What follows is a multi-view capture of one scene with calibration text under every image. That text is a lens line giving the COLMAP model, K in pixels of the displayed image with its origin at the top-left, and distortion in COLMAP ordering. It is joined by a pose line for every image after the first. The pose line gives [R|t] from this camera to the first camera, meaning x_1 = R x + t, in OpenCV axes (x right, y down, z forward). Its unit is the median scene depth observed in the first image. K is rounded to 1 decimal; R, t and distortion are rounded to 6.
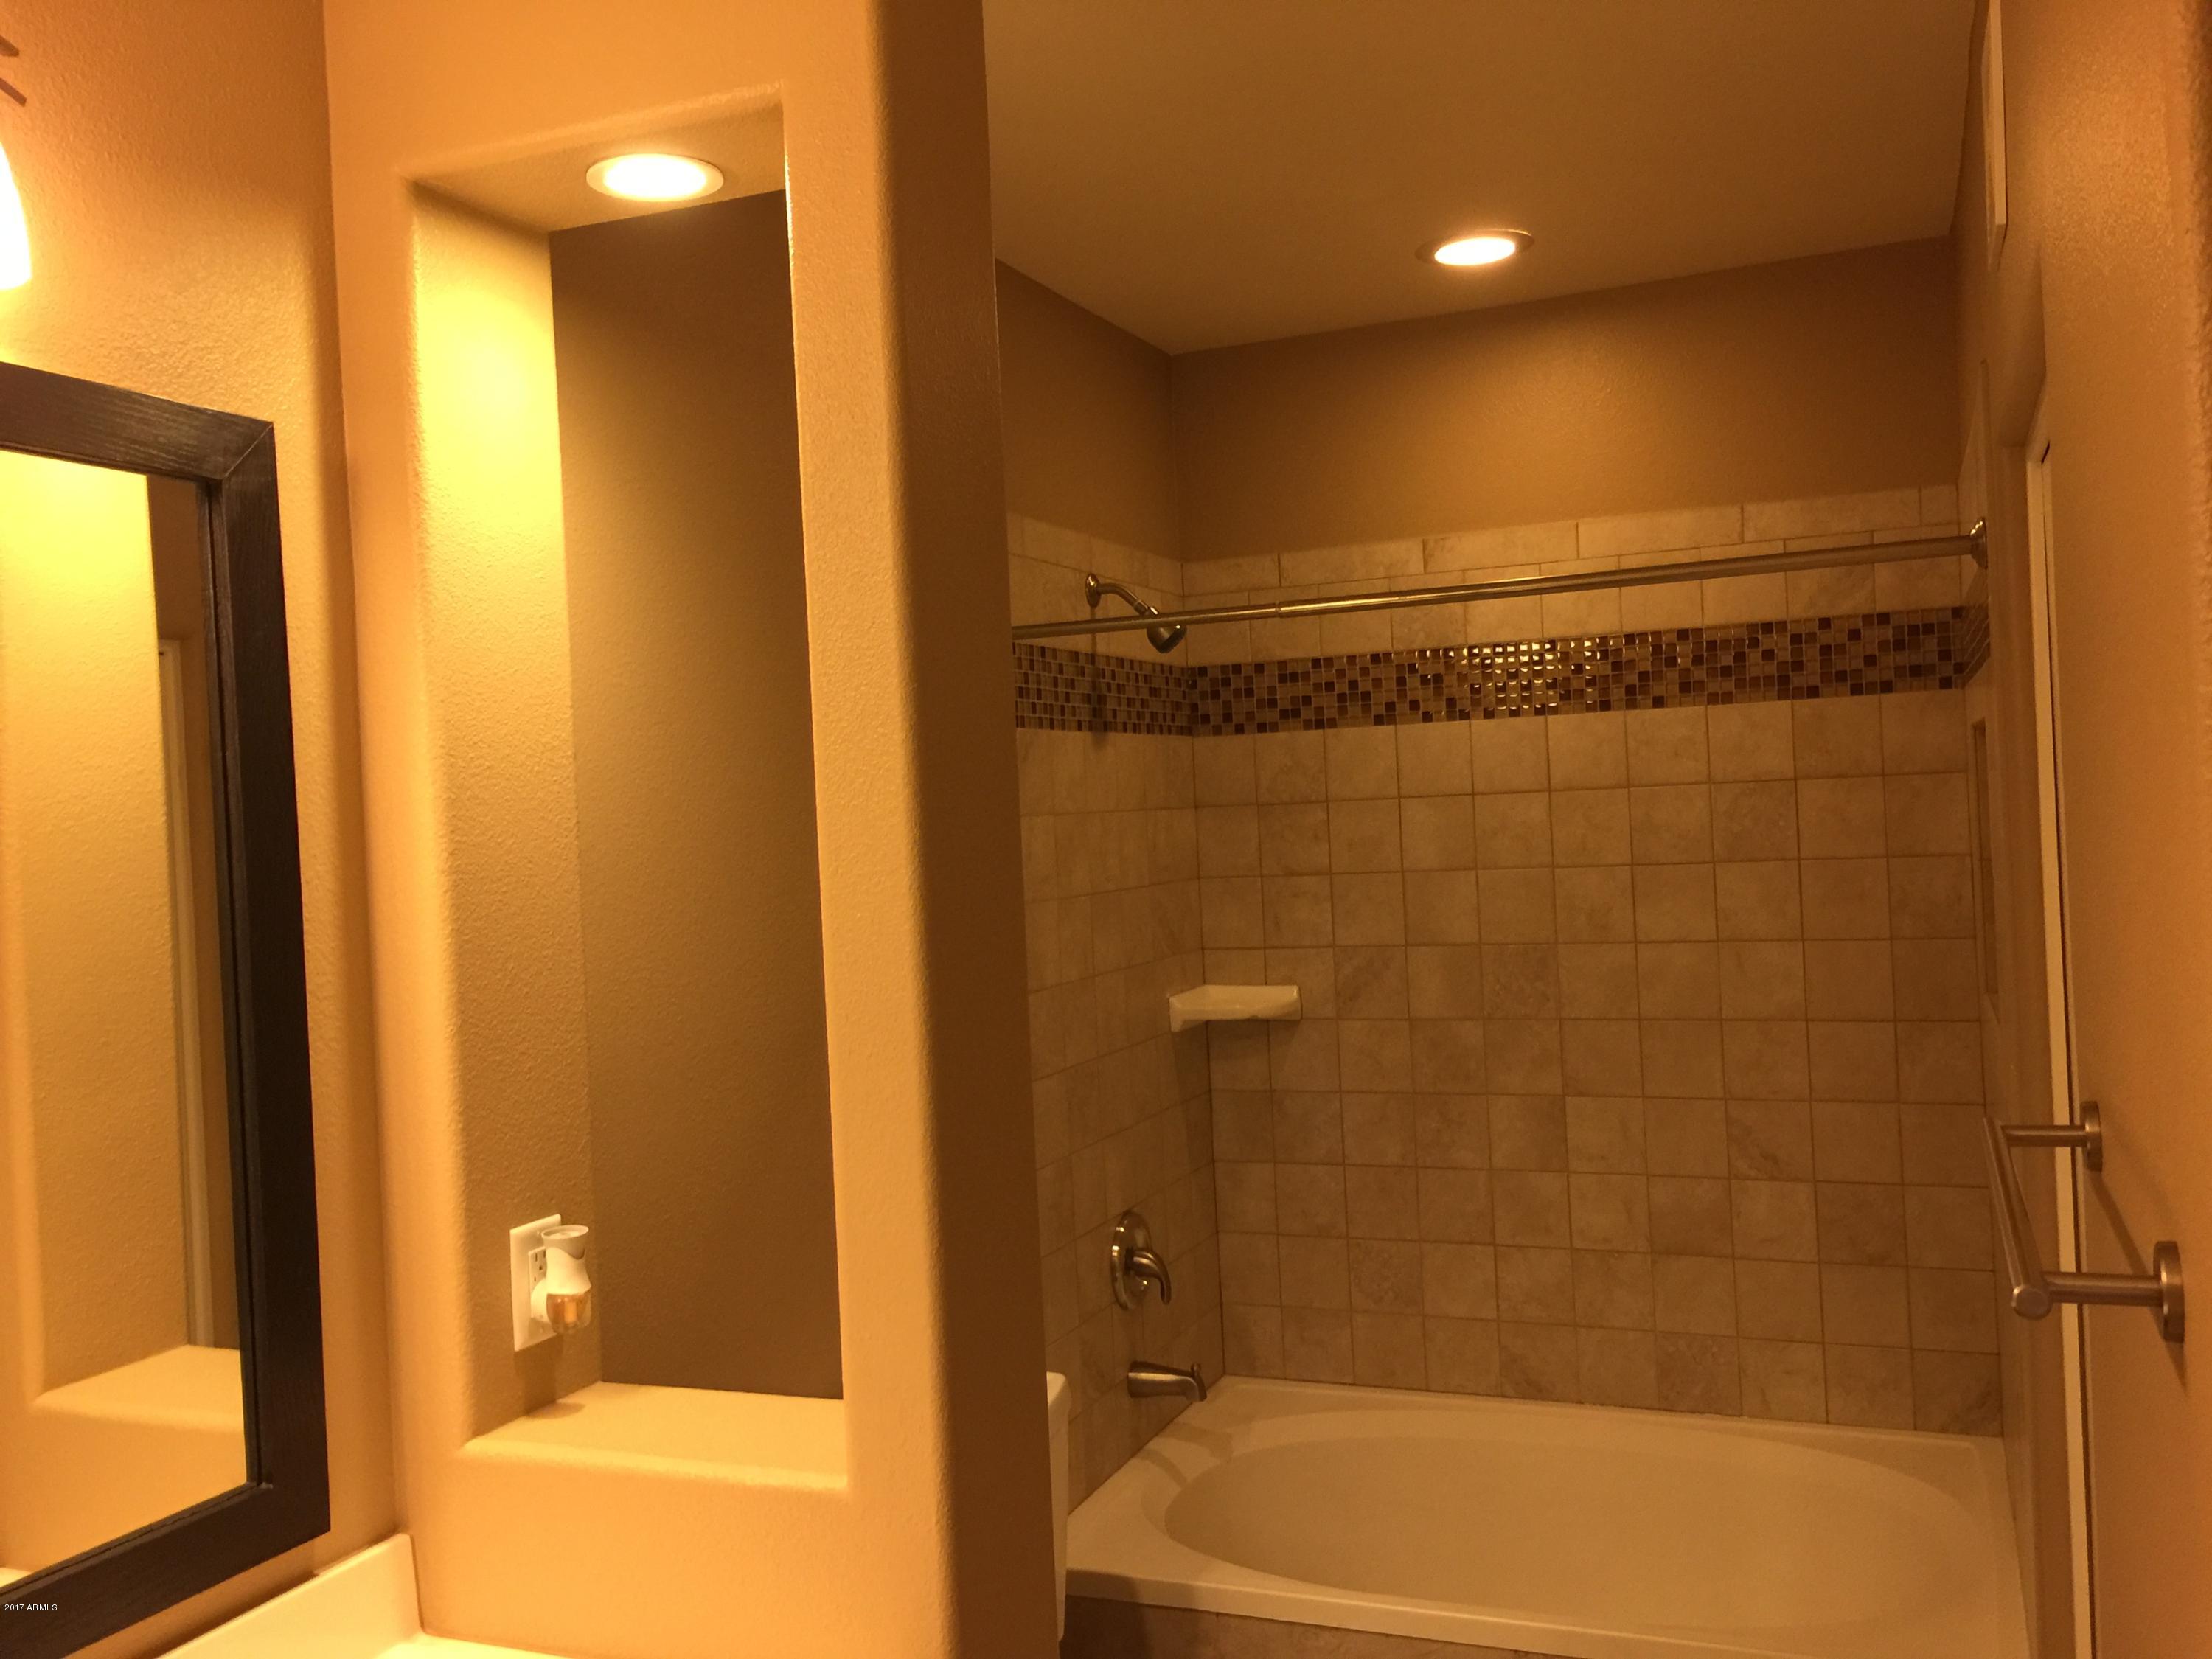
lens RADIAL K [[1905.3, 0, 1101.7], [0, 1905.3, 818.9], [0, 0, 1]] dist [0.077508, -0.110707]
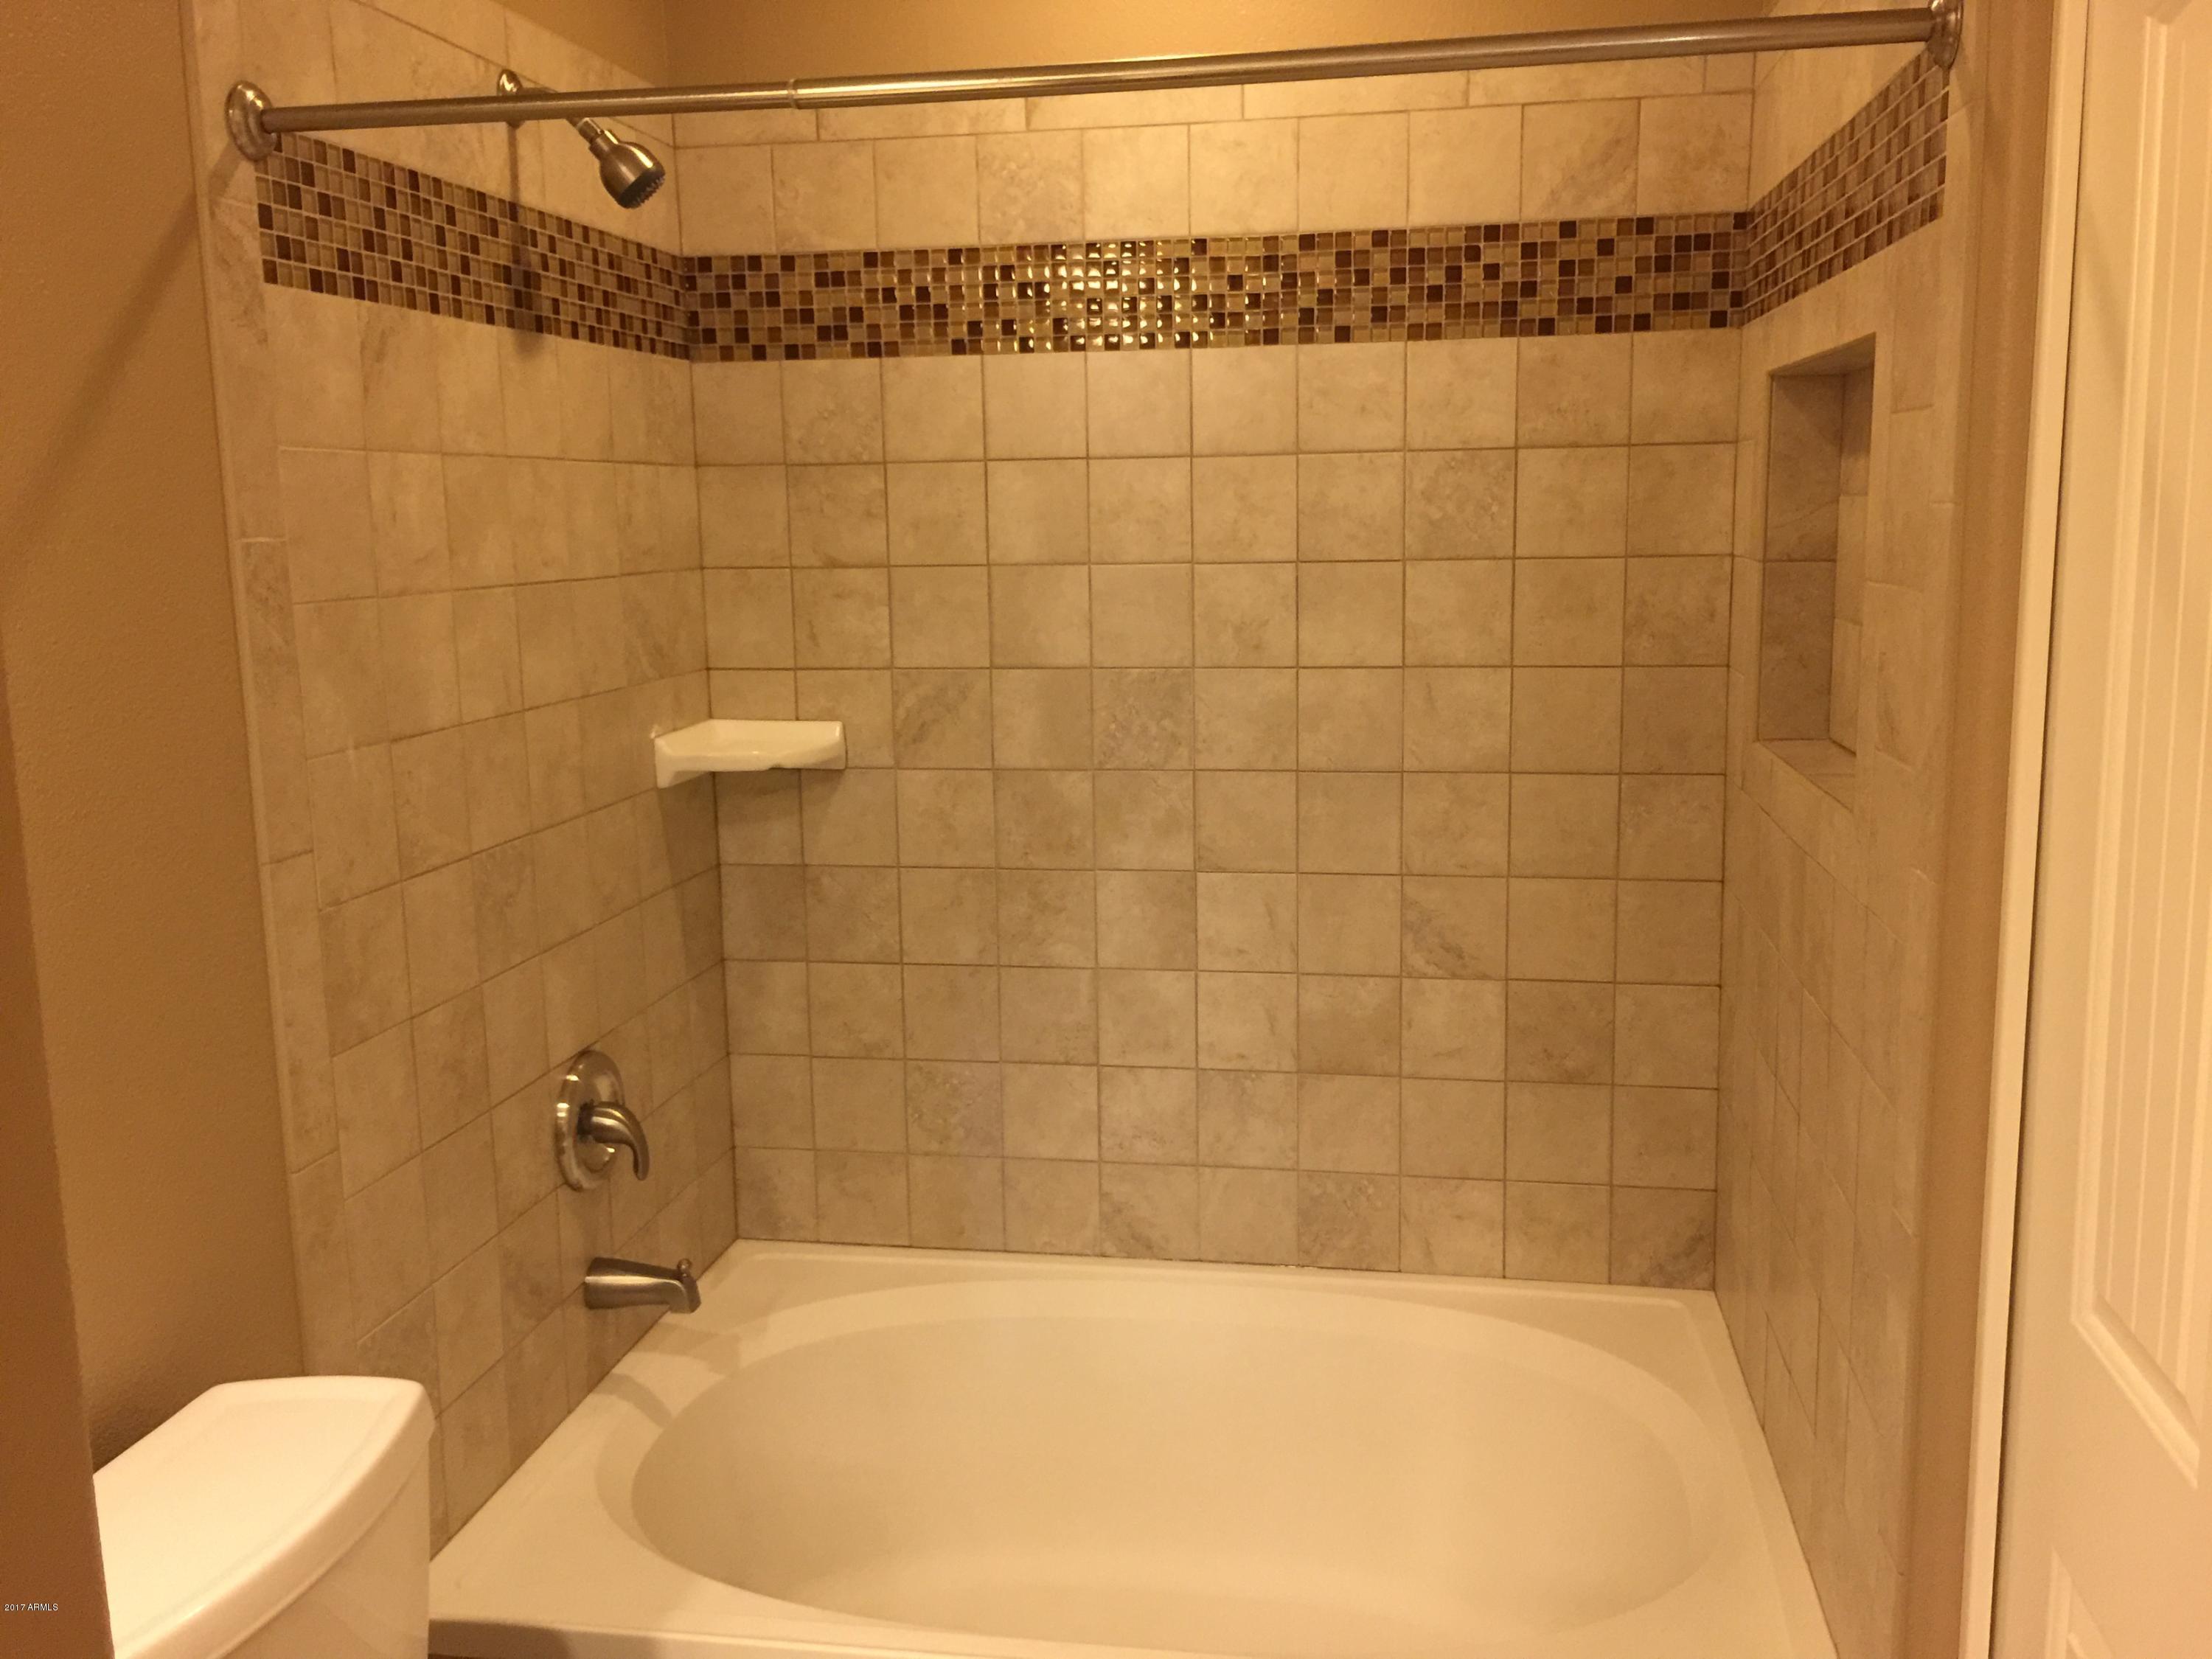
lens RADIAL K [[1905.3, 0, 1112.3], [0, 1905.3, 812.0], [0, 0, 1]] dist [0.077508, -0.110707]
pose [[0.974029, -0.005204, 0.226362, 0.043594], [-0.028046, 0.989264, 0.143425, 0.016432], [-0.224678, -0.146049, 0.963426, 0.309902]]
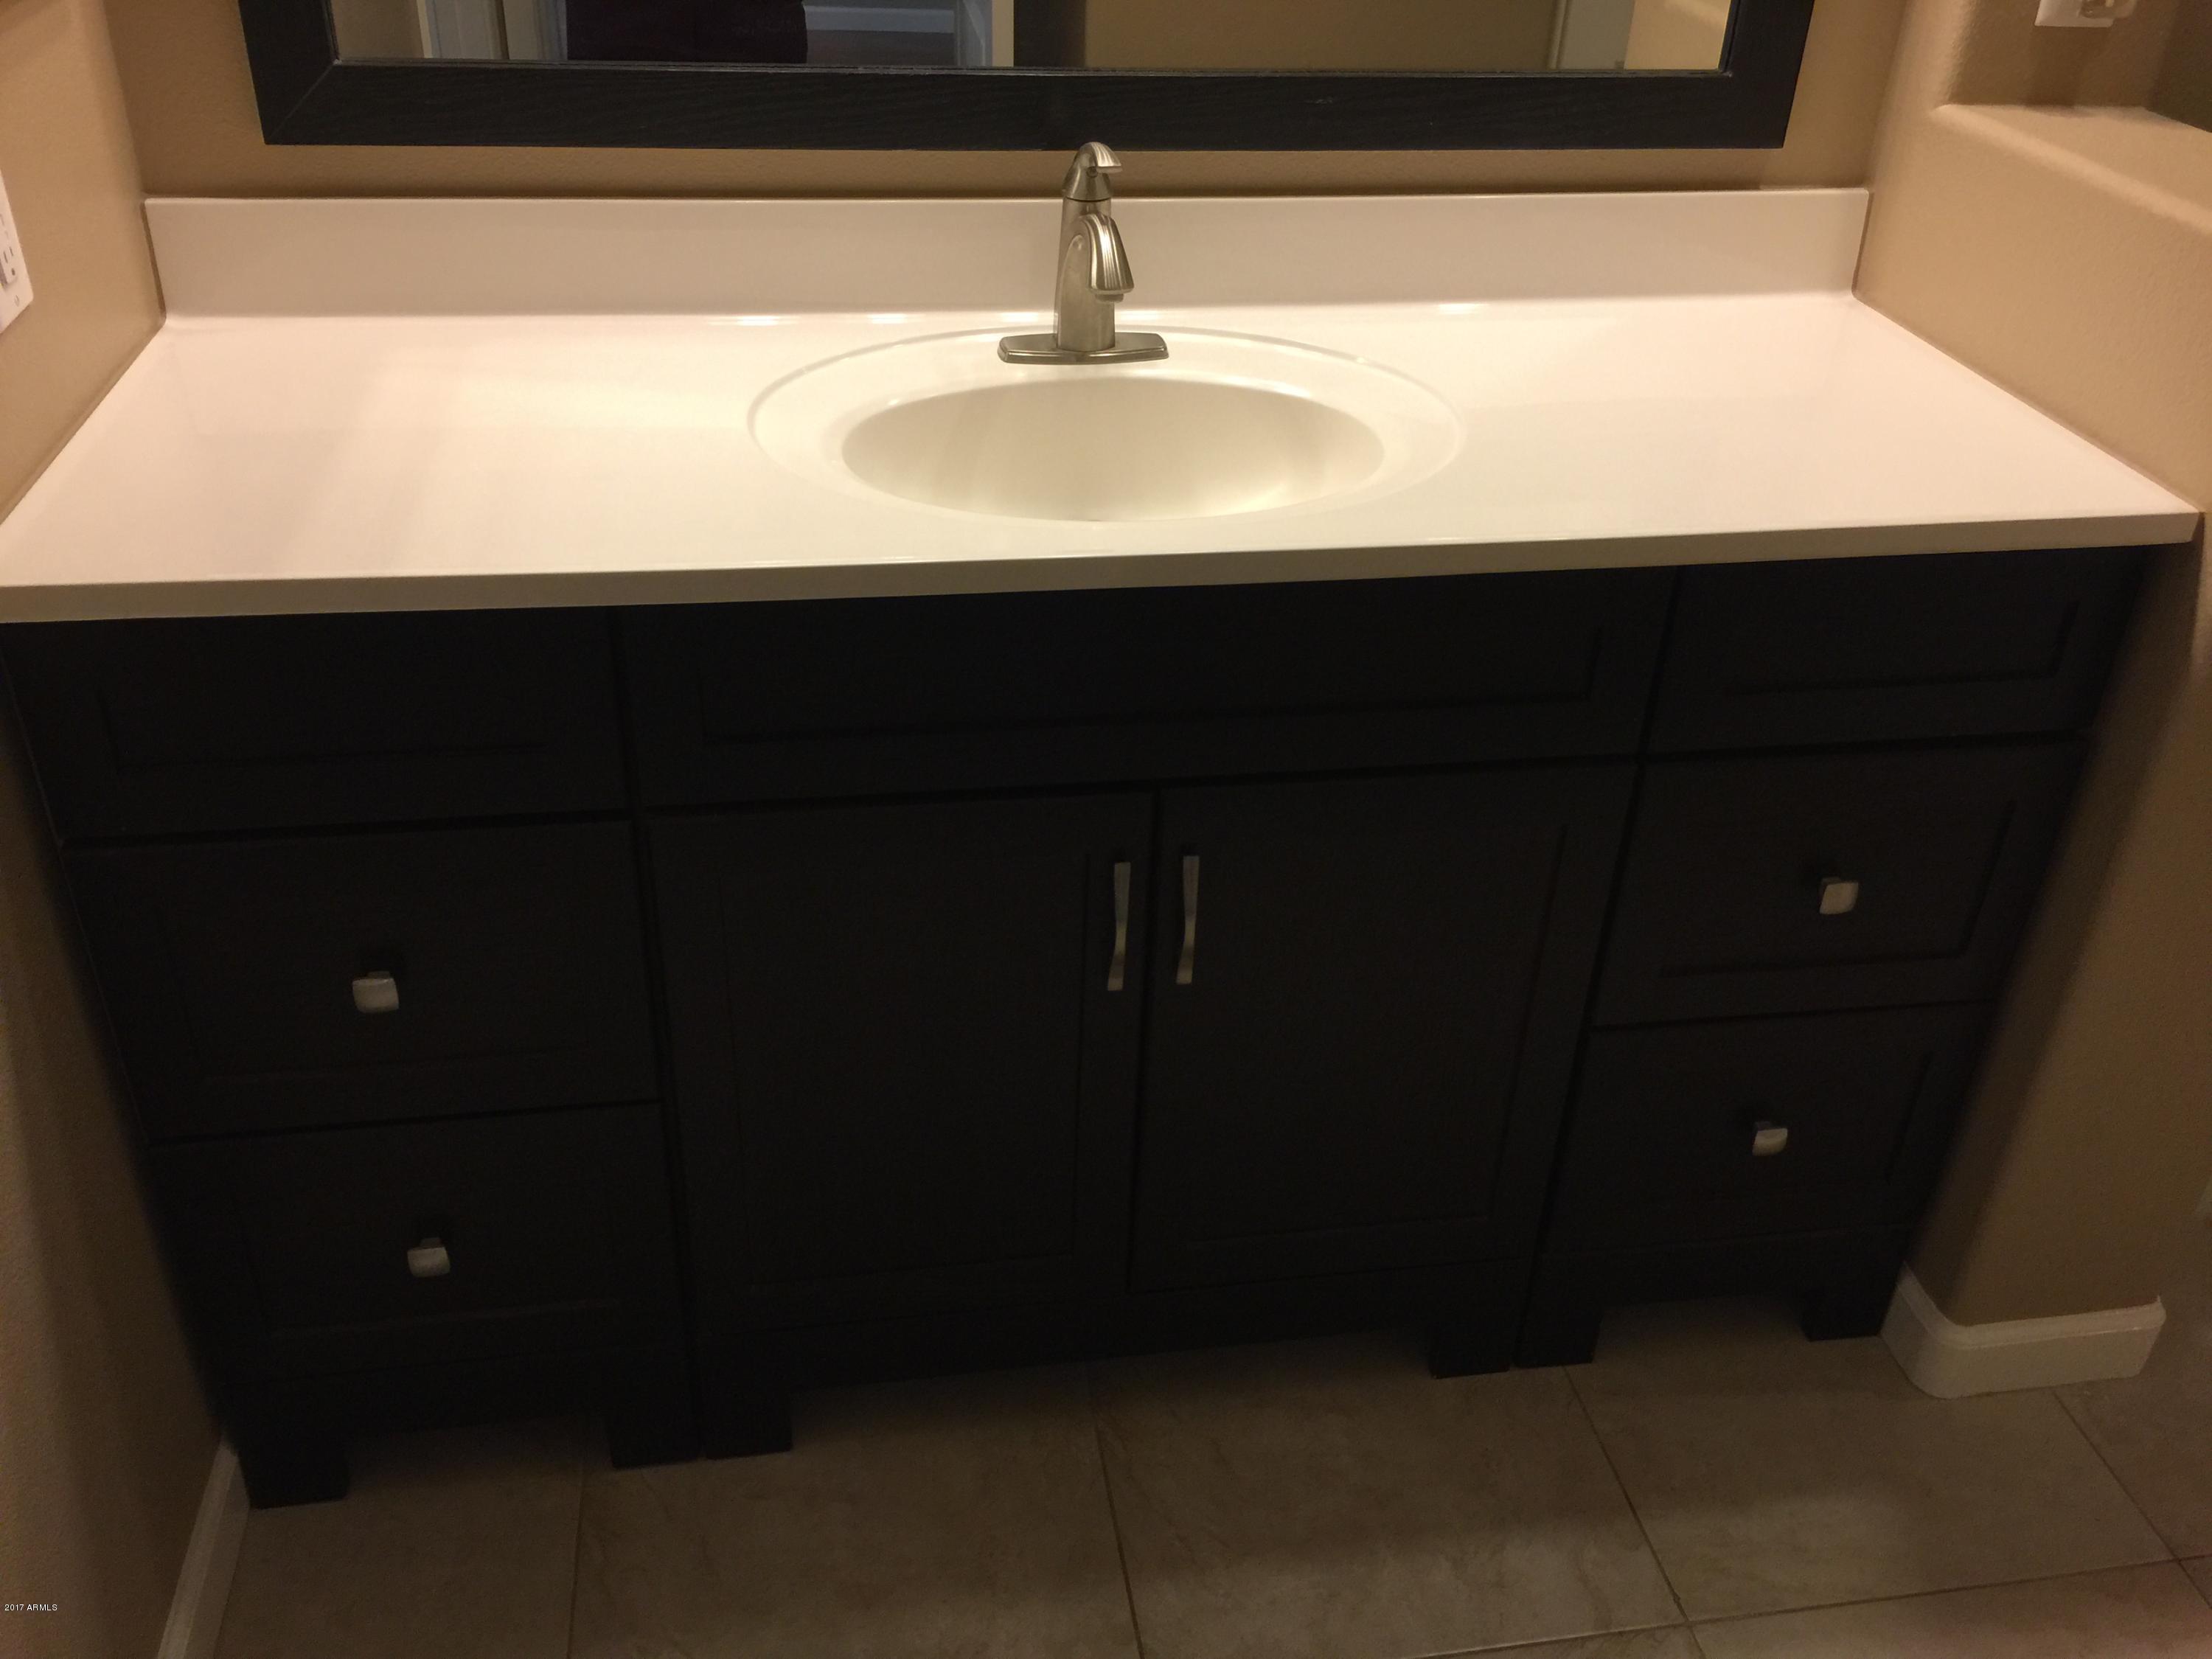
lens RADIAL K [[1905.3, 0, 1096.9], [0, 1905.3, 819.4], [0, 0, 1]] dist [0.077508, -0.110707]
pose [[0.525183, 0.506969, -0.683495, 0.143839], [-0.065667, 0.824925, 0.561415, 0.059524], [0.848452, -0.249963, 0.466528, 0.070228]]
